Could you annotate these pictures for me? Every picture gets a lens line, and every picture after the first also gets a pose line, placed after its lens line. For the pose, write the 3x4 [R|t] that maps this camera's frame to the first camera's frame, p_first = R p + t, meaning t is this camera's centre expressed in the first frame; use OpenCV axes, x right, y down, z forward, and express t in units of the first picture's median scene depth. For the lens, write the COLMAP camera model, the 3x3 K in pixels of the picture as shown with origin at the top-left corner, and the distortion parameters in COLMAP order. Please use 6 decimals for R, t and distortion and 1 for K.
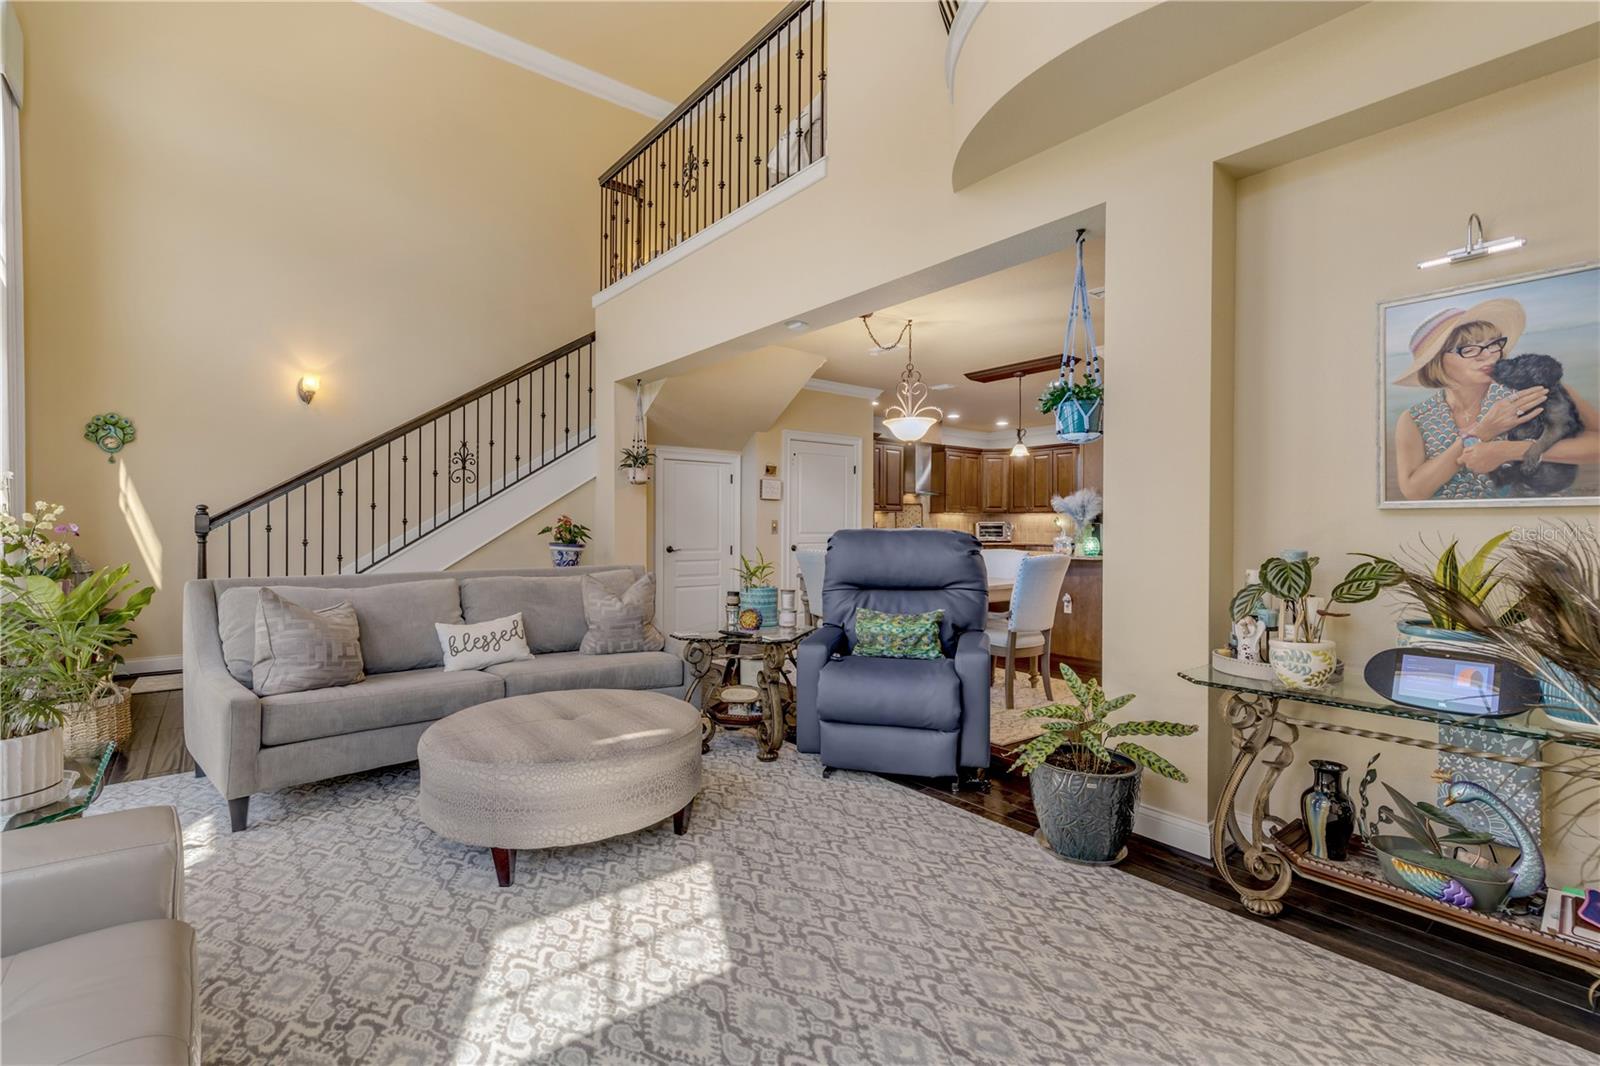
lens RADIAL K [[734.9, 0, 793.0], [0, 734.9, 531.9], [0, 0, 1]] dist [0.007948, -0.002065]
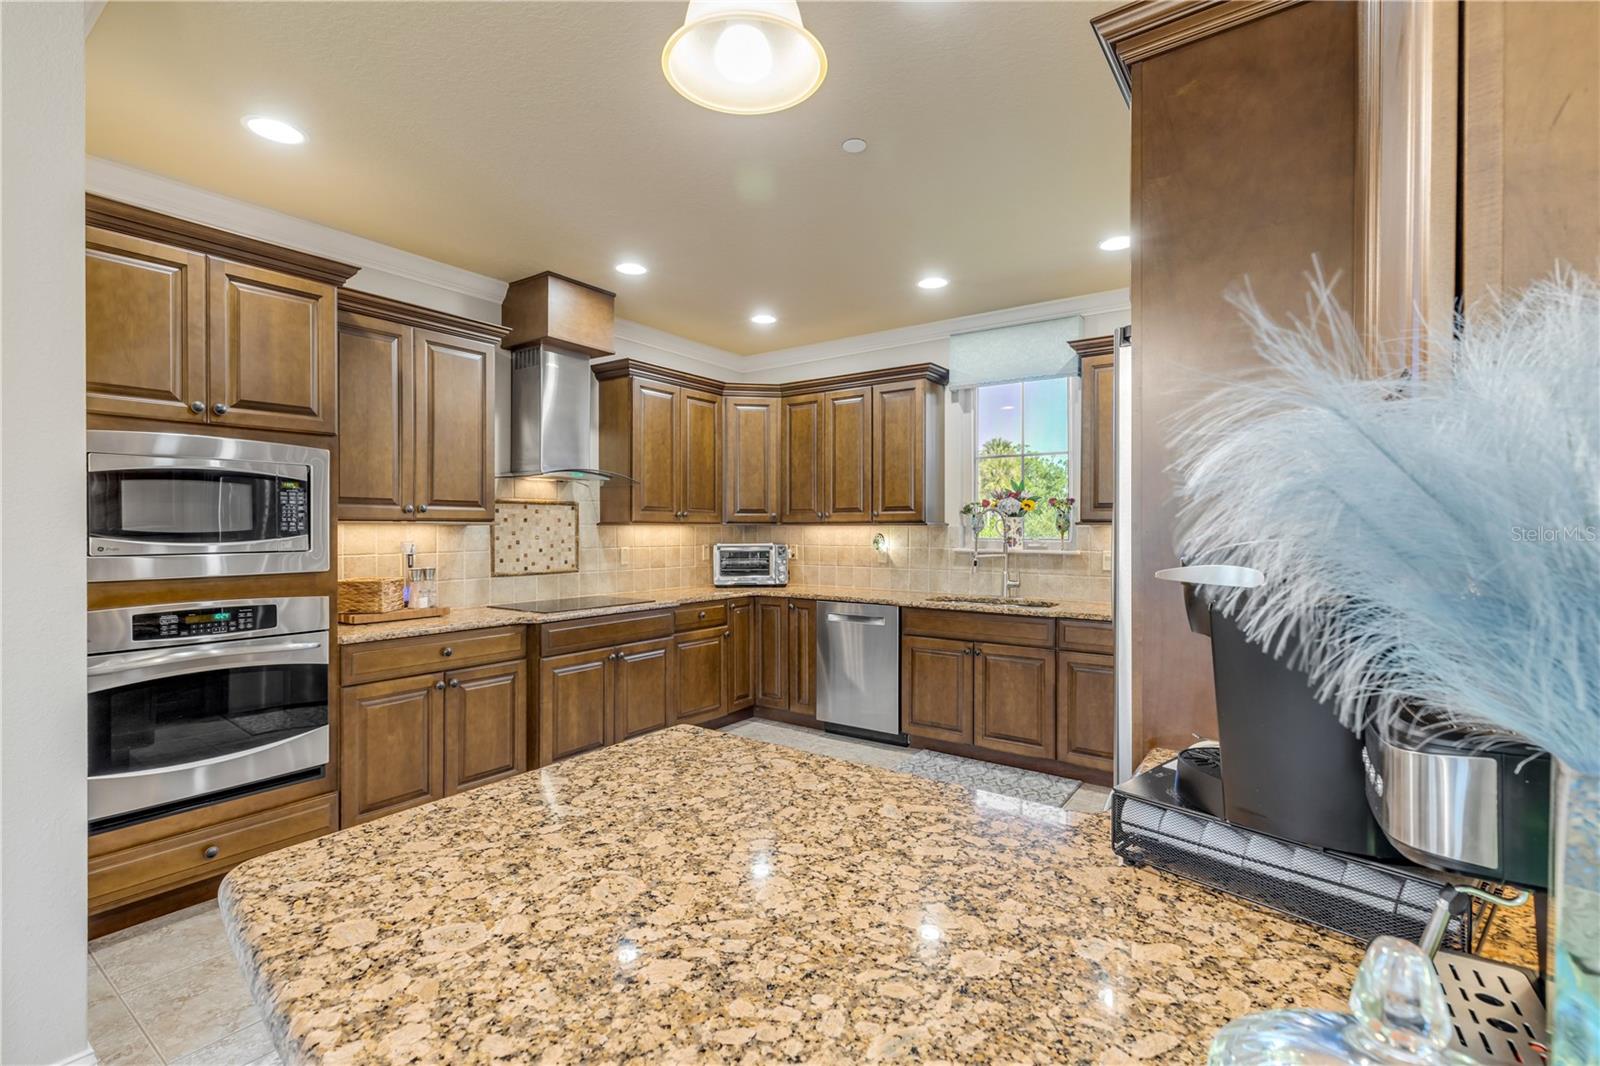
lens RADIAL K [[734.9, 0, 790.8], [0, 734.9, 528.2], [0, 0, 1]] dist [0.007948, -0.002065]
pose [[0.965823, -0.001059, 0.259201, 0.183349], [0.001495, 0.999998, -0.001484, -0.022751], [-0.259198, 0.001821, 0.965822, 0.564626]]
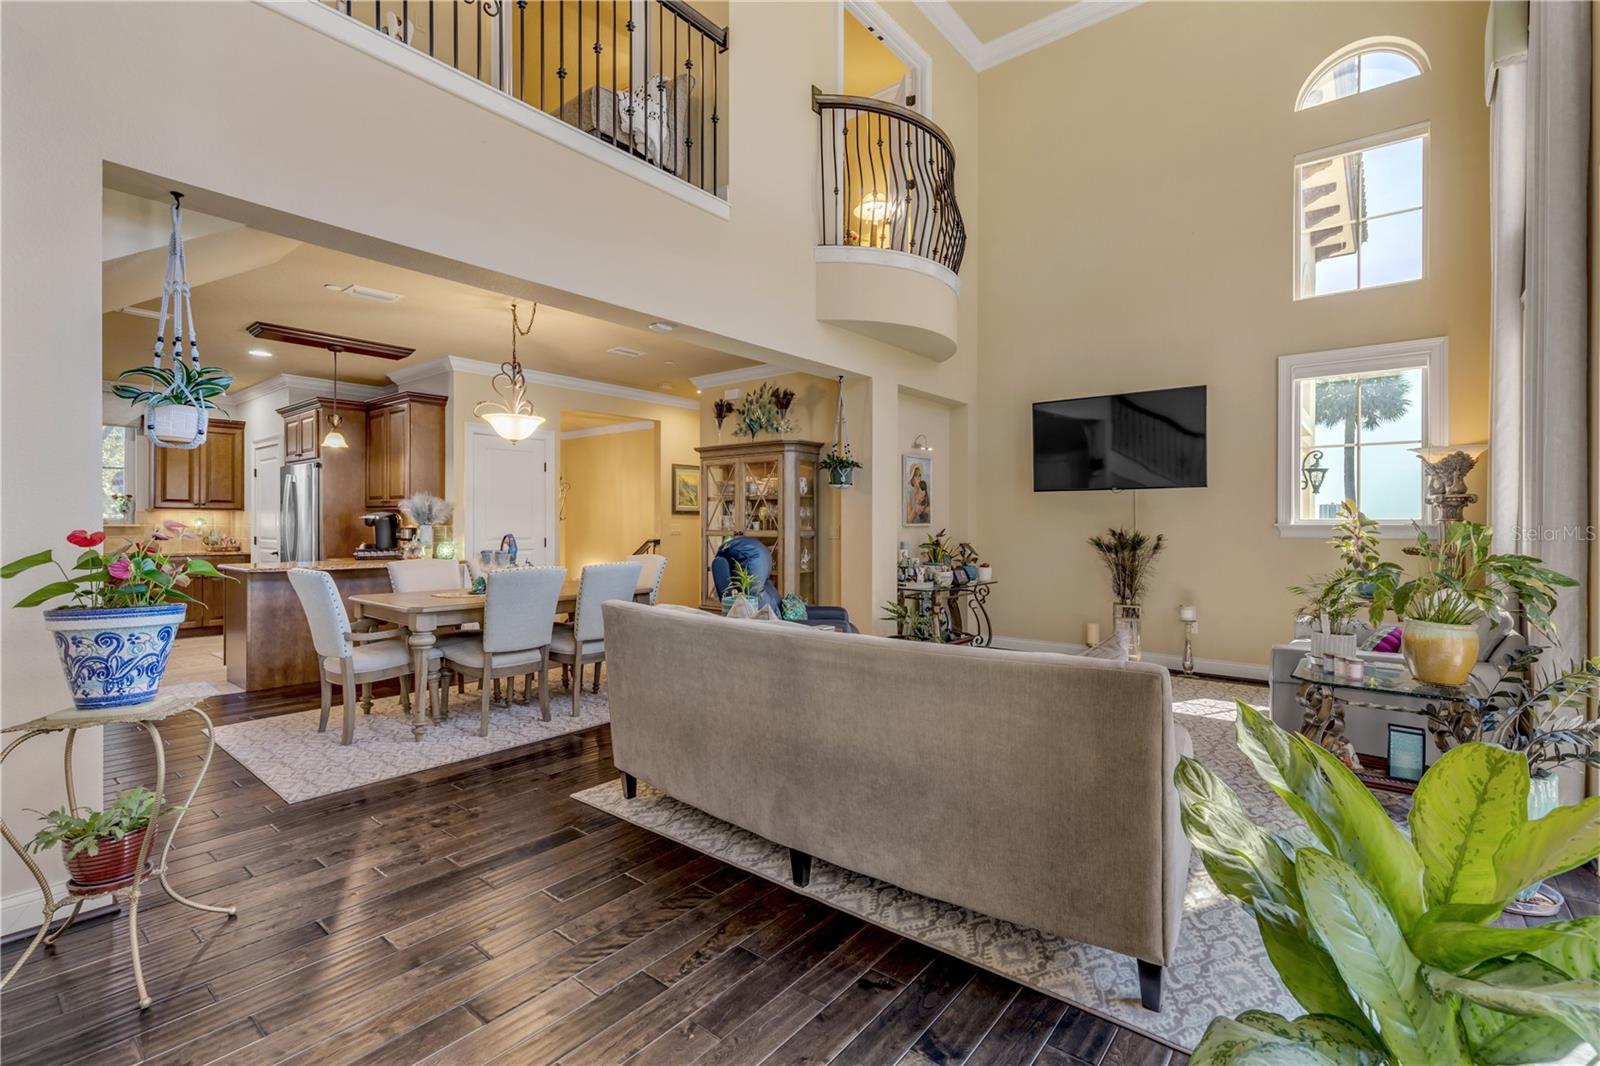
lens RADIAL K [[734.9, 0, 796.0], [0, 734.9, 523.5], [0, 0, 1]] dist [0.007948, -0.002065]
pose [[-0.190595, -0.002677, 0.981665, -0.375752], [0.001011, 0.999995, 0.002923, -0.013380], [-0.981668, 0.001550, -0.190591, 0.420022]]
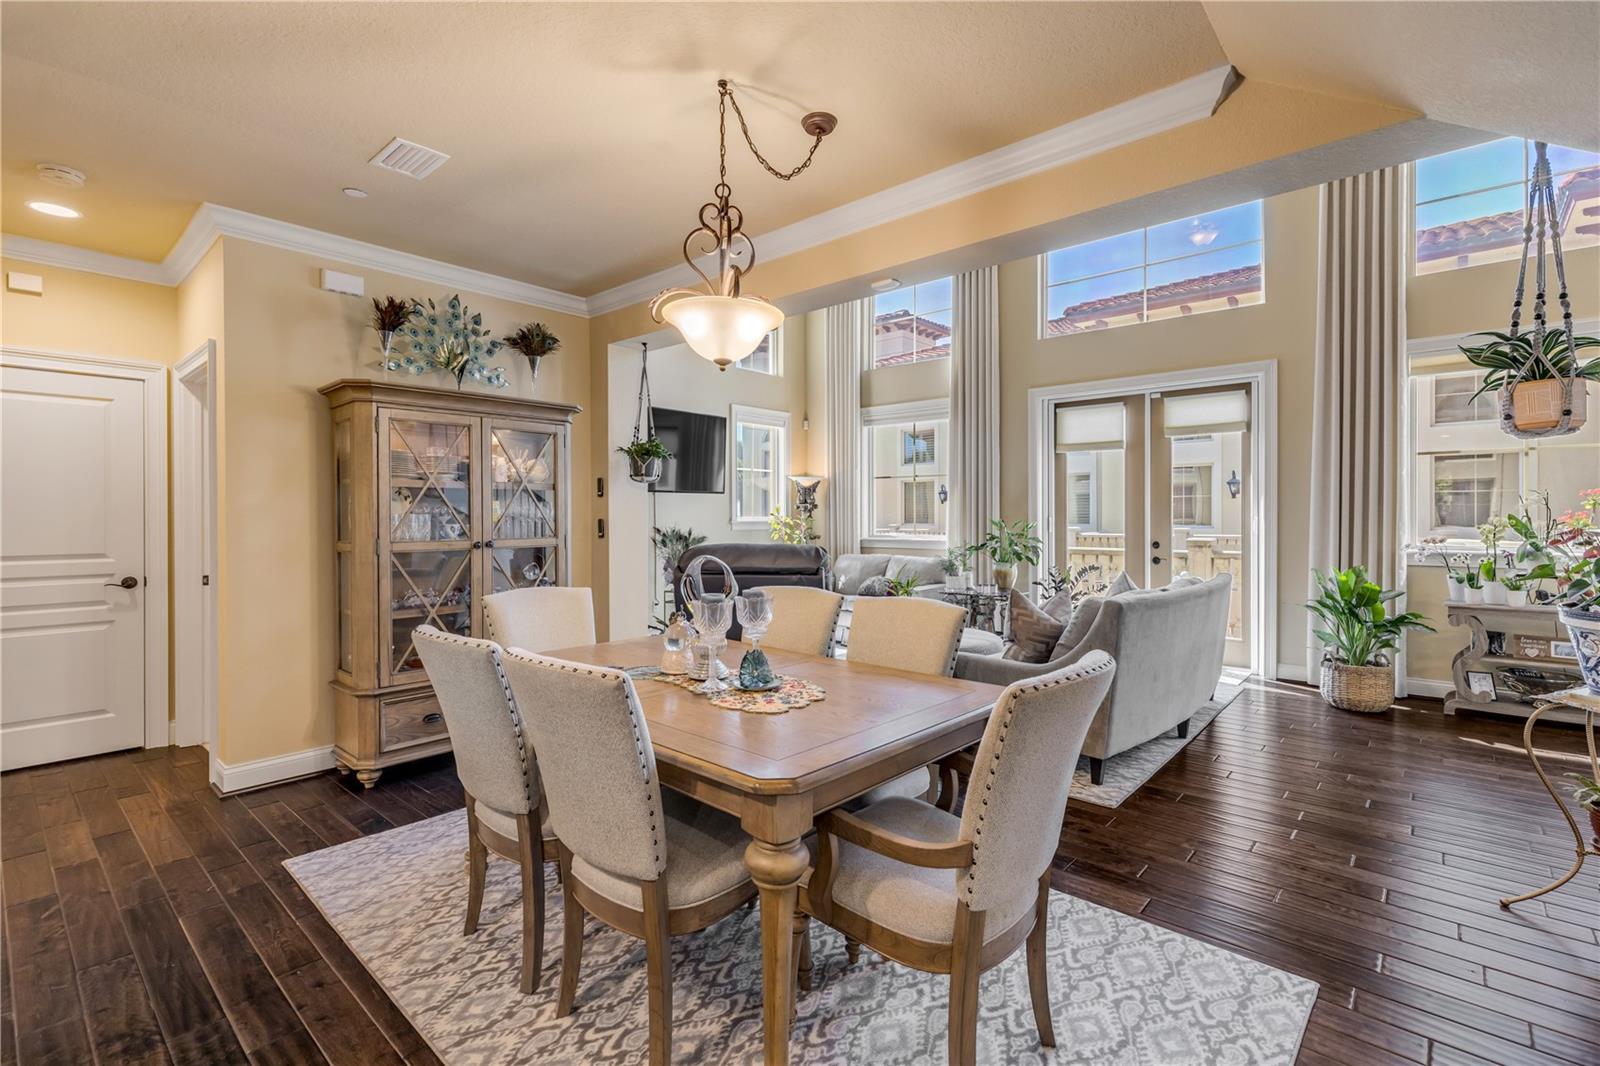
lens RADIAL K [[734.9, 0, 836.2], [0, 734.9, 524.4], [0, 0, 1]] dist [0.007948, -0.002065]
pose [[-0.979677, -0.001896, -0.200572, 0.068397], [-0.003236, 0.999975, 0.006353, -0.015728], [0.200554, 0.006873, -0.979658, 0.695004]]
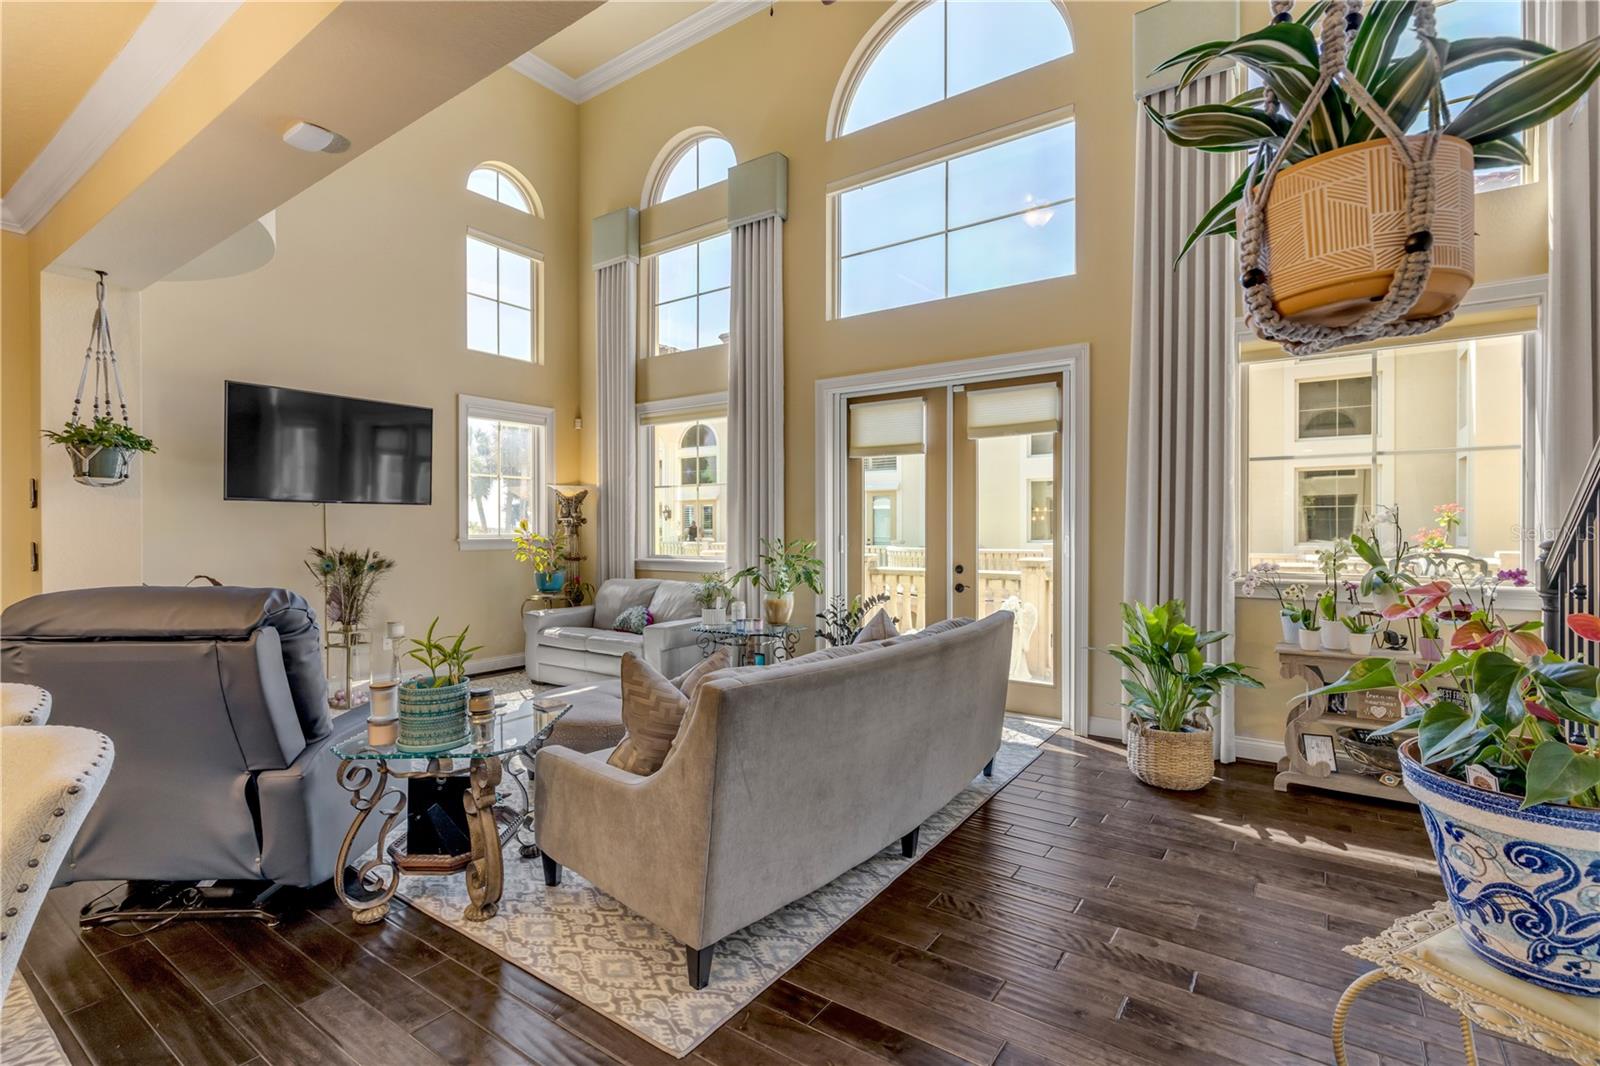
lens RADIAL K [[734.9, 0, 795.8], [0, 734.9, 539.9], [0, 0, 1]] dist [0.007948, -0.002065]
pose [[-0.961444, -0.002112, -0.274992, -0.059304], [-0.004788, 0.999947, 0.009062, -0.019648], [0.274958, 0.010030, -0.961404, 0.609851]]
